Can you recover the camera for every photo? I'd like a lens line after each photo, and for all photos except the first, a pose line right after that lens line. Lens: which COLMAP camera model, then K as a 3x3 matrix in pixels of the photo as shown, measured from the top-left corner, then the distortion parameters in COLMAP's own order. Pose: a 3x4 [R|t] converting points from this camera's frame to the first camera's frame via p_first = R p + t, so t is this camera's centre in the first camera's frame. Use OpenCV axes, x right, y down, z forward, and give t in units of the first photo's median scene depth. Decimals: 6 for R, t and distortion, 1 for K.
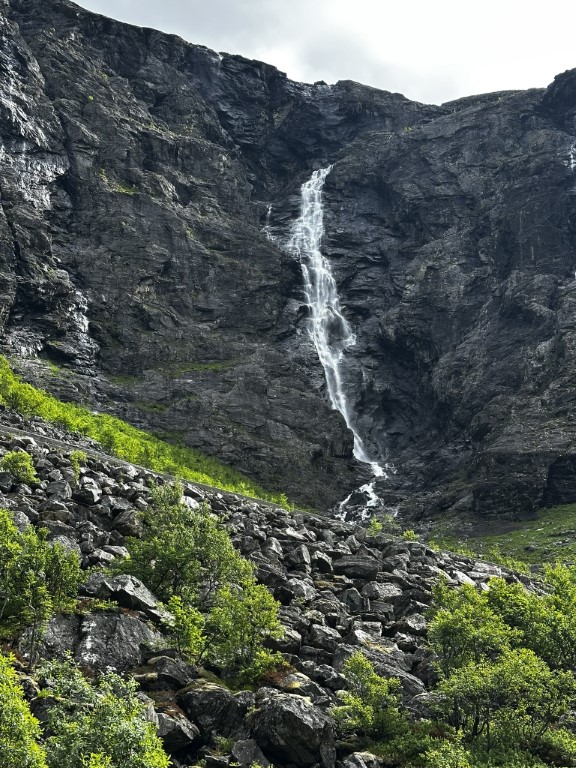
lens RADIAL K [[1114.0, 0, 286.2], [0, 1114.0, 385.4], [0, 0, 1]] dist [0.296047, -0.858887]
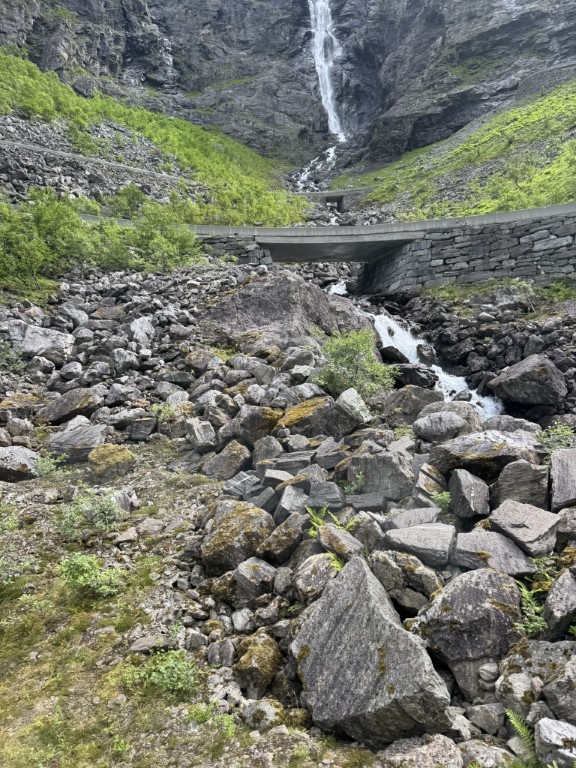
lens RADIAL K [[545.9, 0, 288.0], [0, 545.9, 384.0], [0, 0, 1]] dist [0.007098, -0.007758]
pose [[0.984737, -0.019559, -0.172947, 0.120199], [0.097472, 0.885200, 0.454885, 0.018342], [0.144196, -0.464800, 0.873595, 0.078671]]
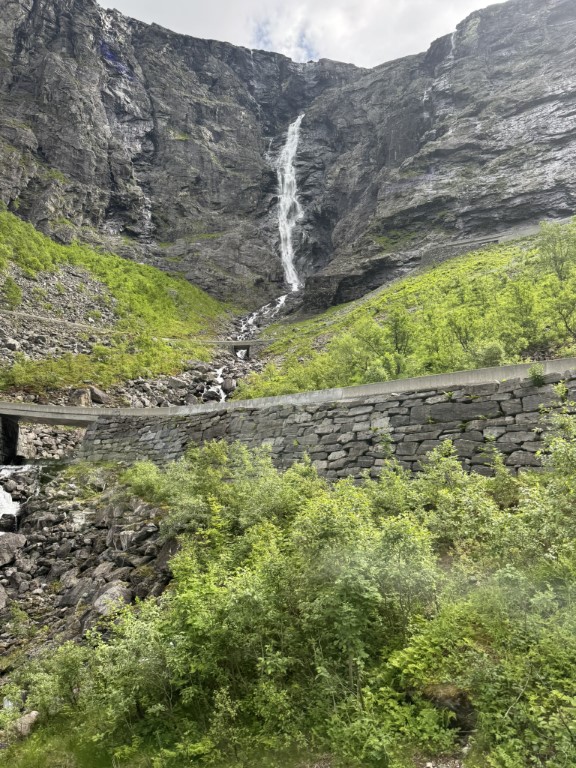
lens RADIAL K [[537.0, 0, 288.8], [0, 537.0, 397.8], [0, 0, 1]] dist [0.063805, -0.097997]
pose [[0.986559, -0.012248, -0.162948, 0.190810], [0.056804, 0.960703, 0.271705, 0.006215], [0.153217, -0.277309, 0.948485, 0.072022]]
